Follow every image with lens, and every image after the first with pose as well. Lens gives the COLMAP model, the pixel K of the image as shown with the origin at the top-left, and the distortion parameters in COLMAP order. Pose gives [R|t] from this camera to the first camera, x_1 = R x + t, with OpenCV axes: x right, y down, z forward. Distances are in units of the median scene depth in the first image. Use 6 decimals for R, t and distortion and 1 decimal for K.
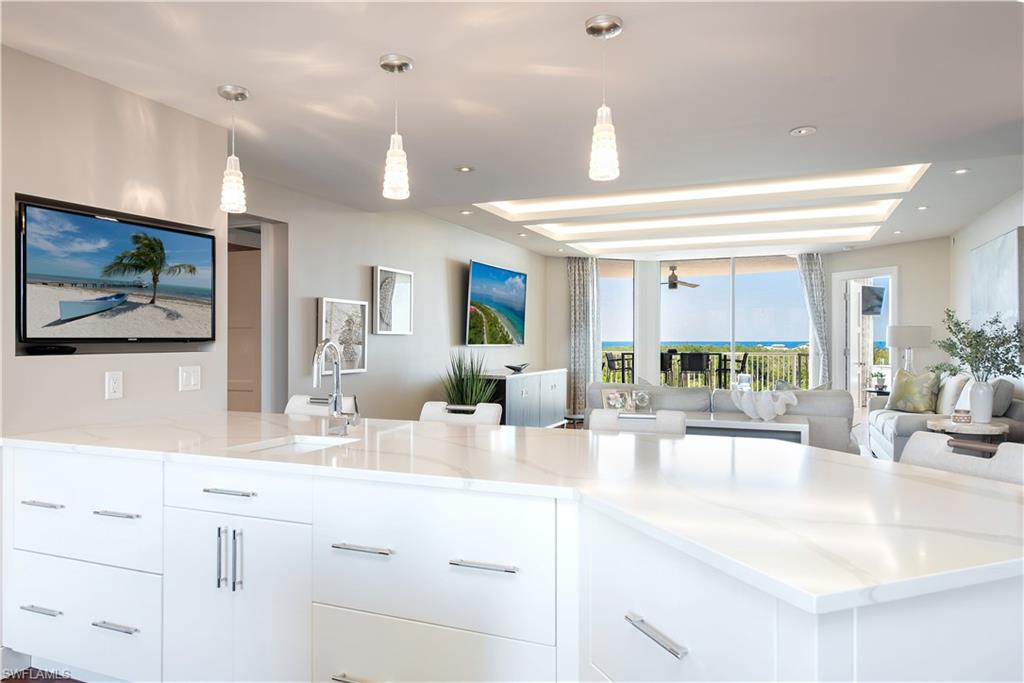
lens RADIAL K [[665.5, 0, 512.0], [0, 665.5, 341.5], [0, 0, 1]] dist [0.009735, 0.002015]
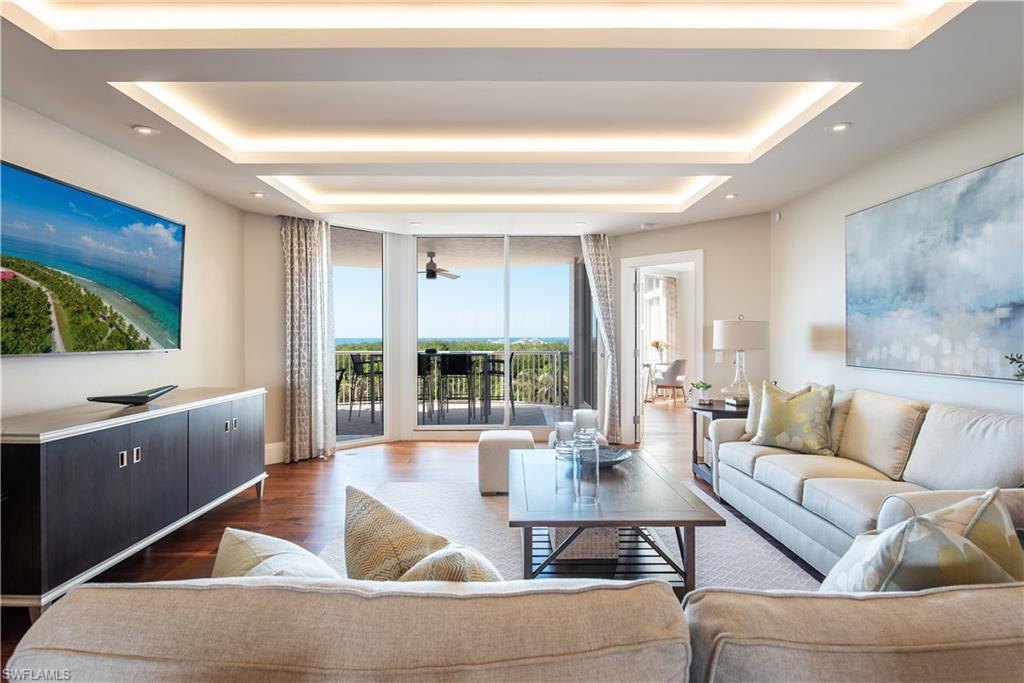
lens RADIAL K [[534.8, 0, 512.0], [0, 534.8, 341.5], [0, 0, 1]] dist [0.001388, -0.070183]
pose [[0.922104, -0.005209, 0.386908, 0.124659], [0.002910, 0.999974, 0.006527, -0.004876], [-0.386932, -0.004893, 0.922095, 0.573016]]
